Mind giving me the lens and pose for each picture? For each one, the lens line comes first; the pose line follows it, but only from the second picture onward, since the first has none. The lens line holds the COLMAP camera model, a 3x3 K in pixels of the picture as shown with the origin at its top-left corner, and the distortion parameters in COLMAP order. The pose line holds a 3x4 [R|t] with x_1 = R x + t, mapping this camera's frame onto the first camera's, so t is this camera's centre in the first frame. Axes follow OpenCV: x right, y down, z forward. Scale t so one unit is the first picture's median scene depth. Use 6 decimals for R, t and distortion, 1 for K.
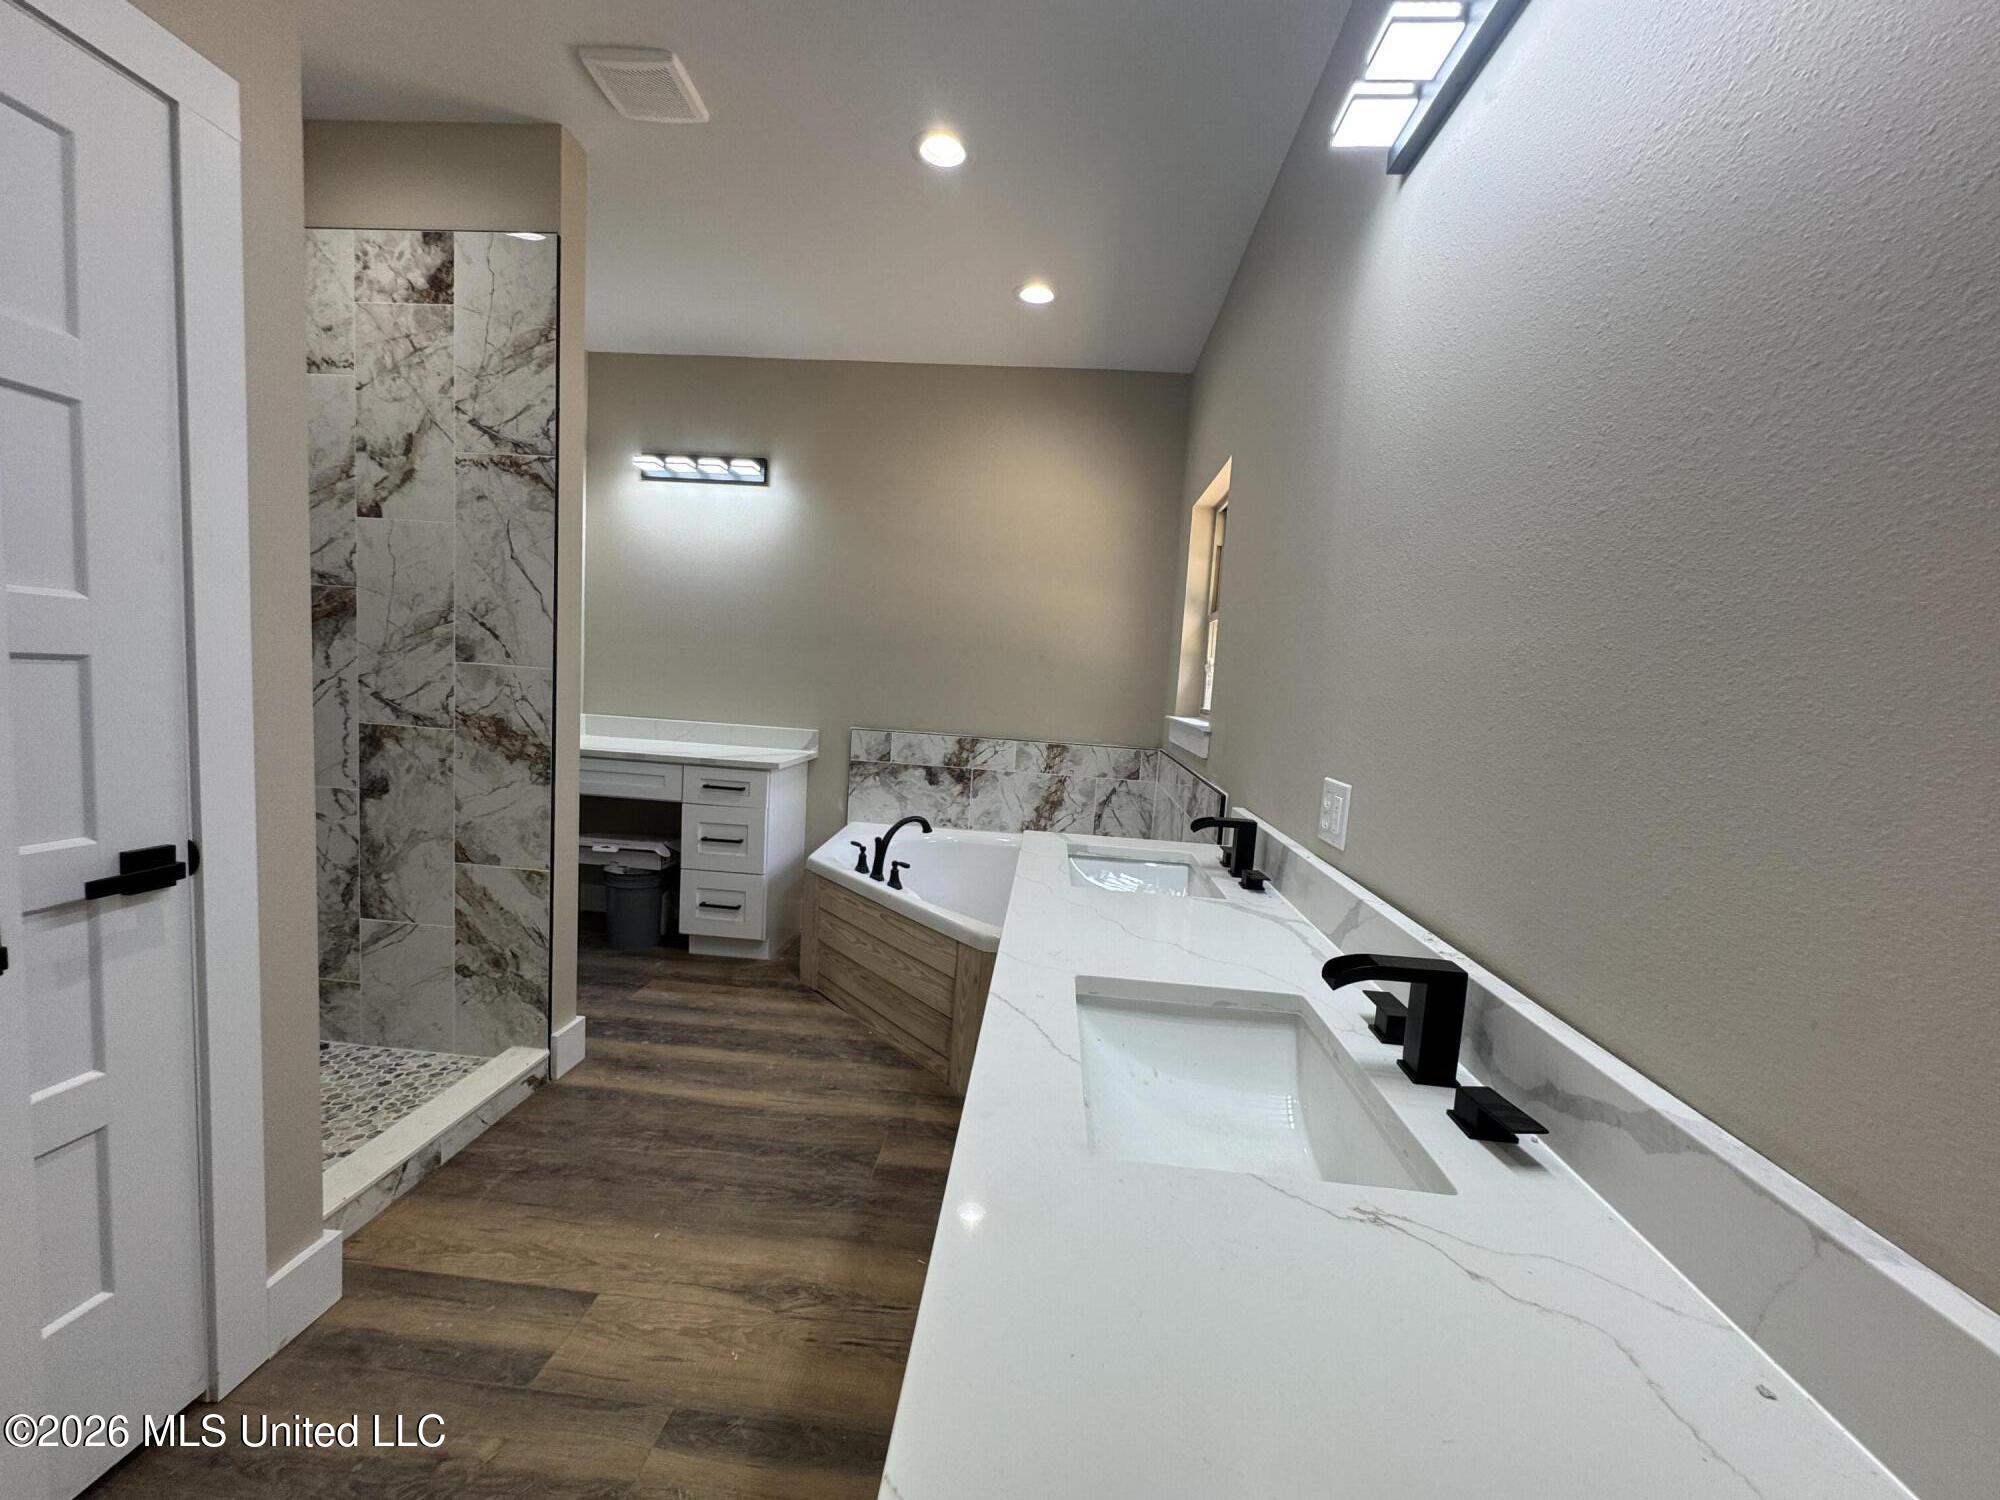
lens RADIAL K [[809.0, 0, 995.5], [0, 809.0, 744.7], [0, 0, 1]] dist [-0.000058, -0.000529]
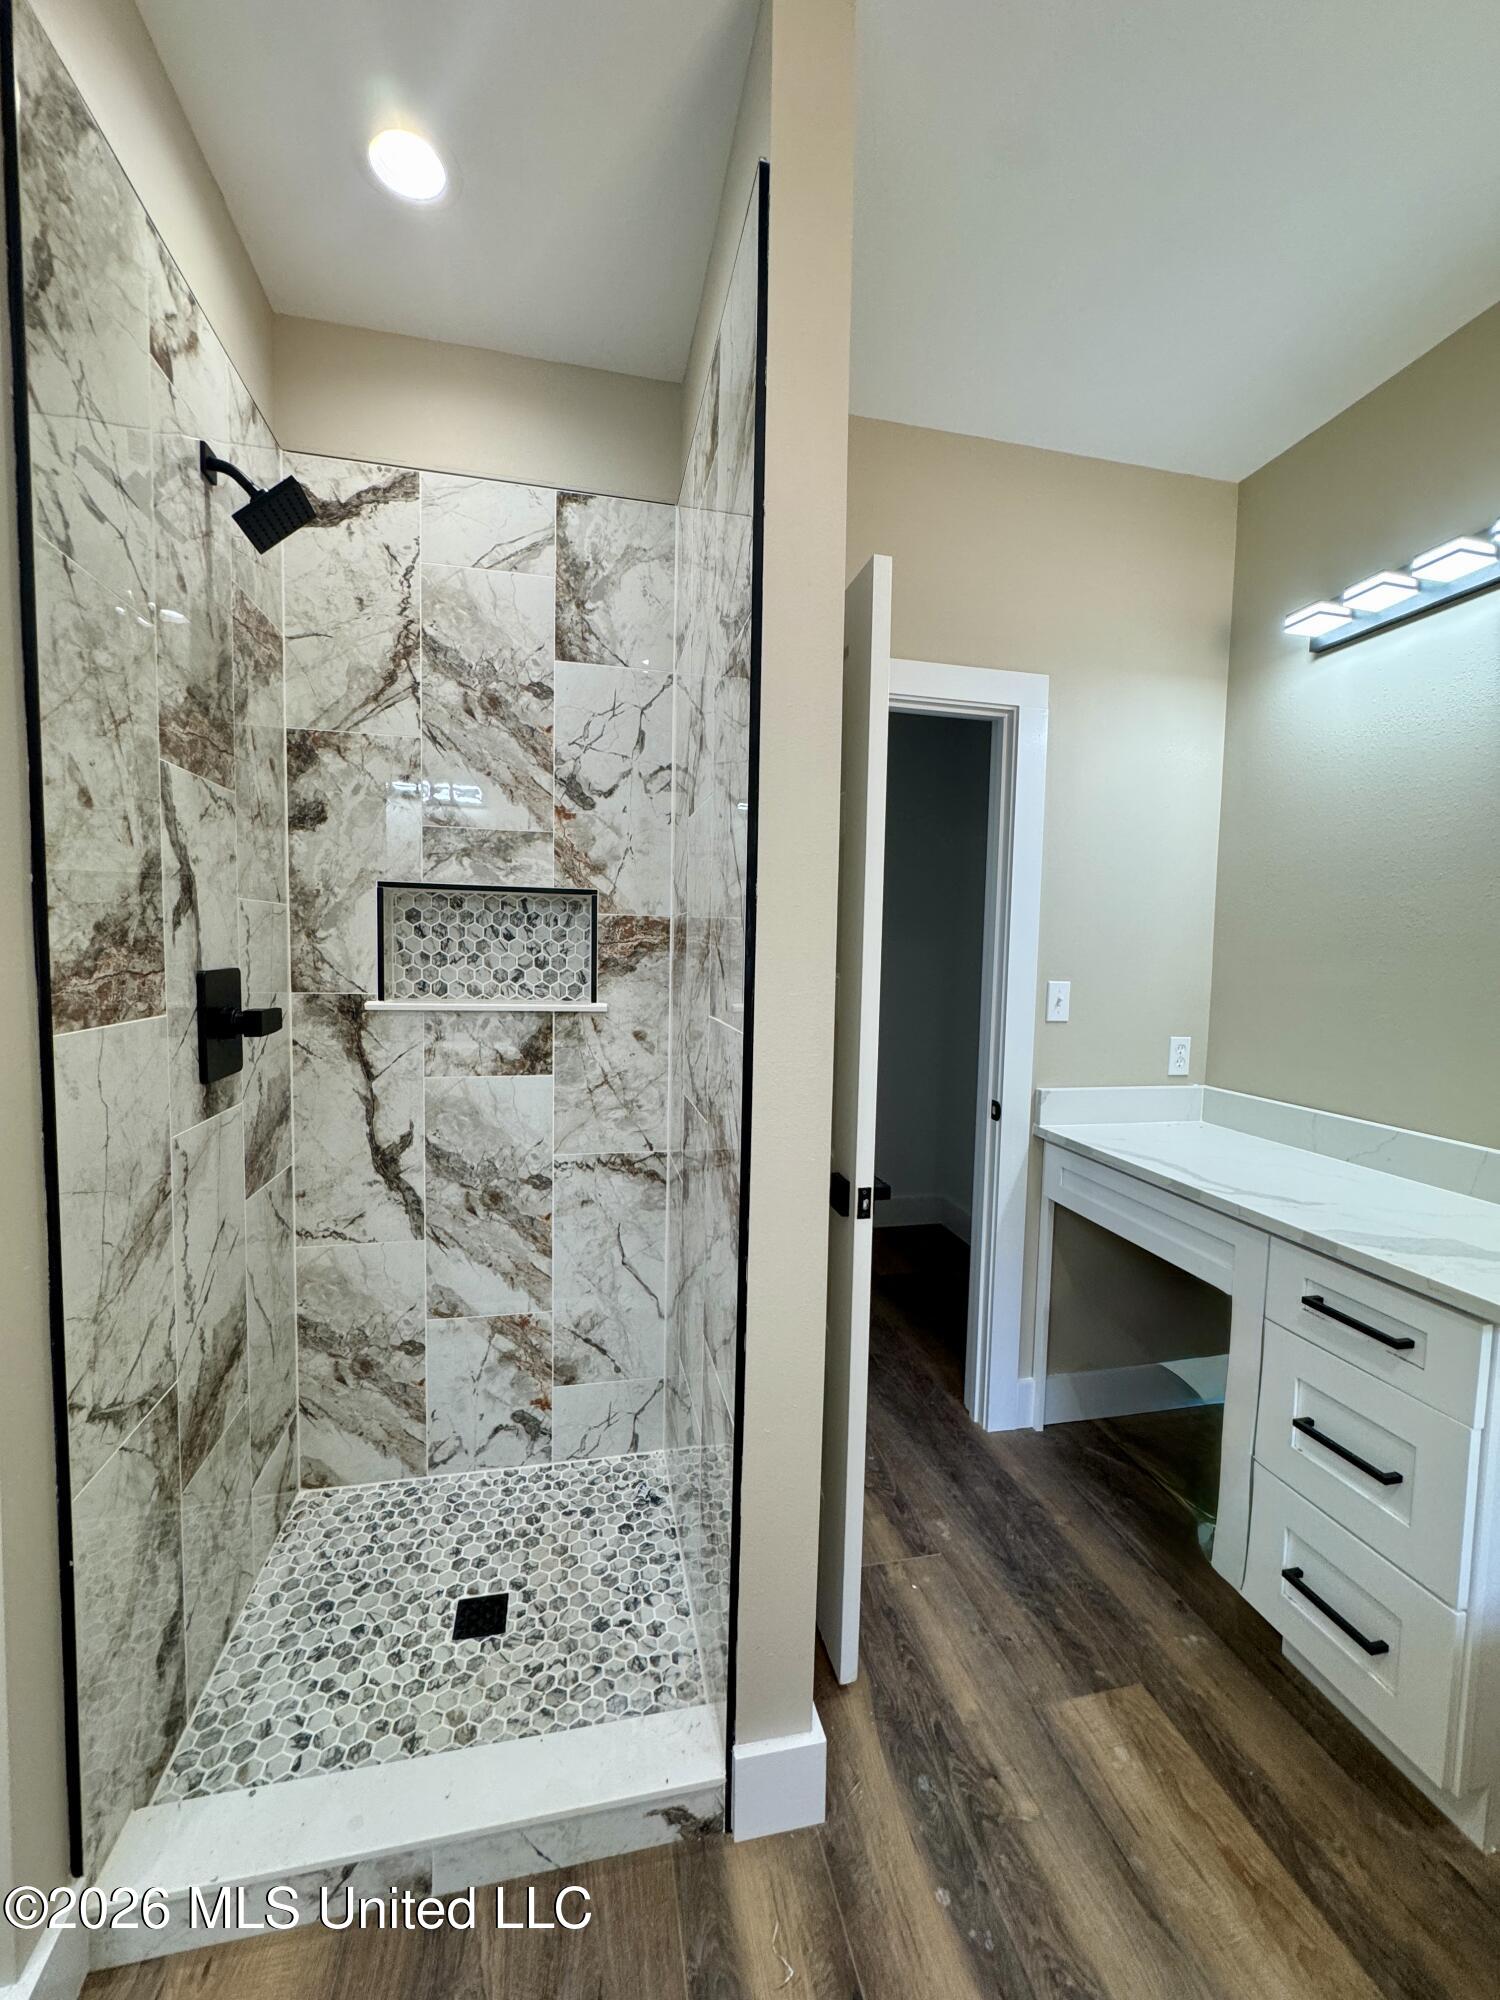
lens RADIAL K [[809.0, 0, 750.0], [0, 809.0, 1000.0], [0, 0, 1]] dist [-0.000058, -0.000529]
pose [[0.297175, 0.009308, -0.954778, -0.055551], [-0.084238, 0.996309, -0.016506, -0.091309], [0.951100, 0.085333, 0.296862, 0.723251]]
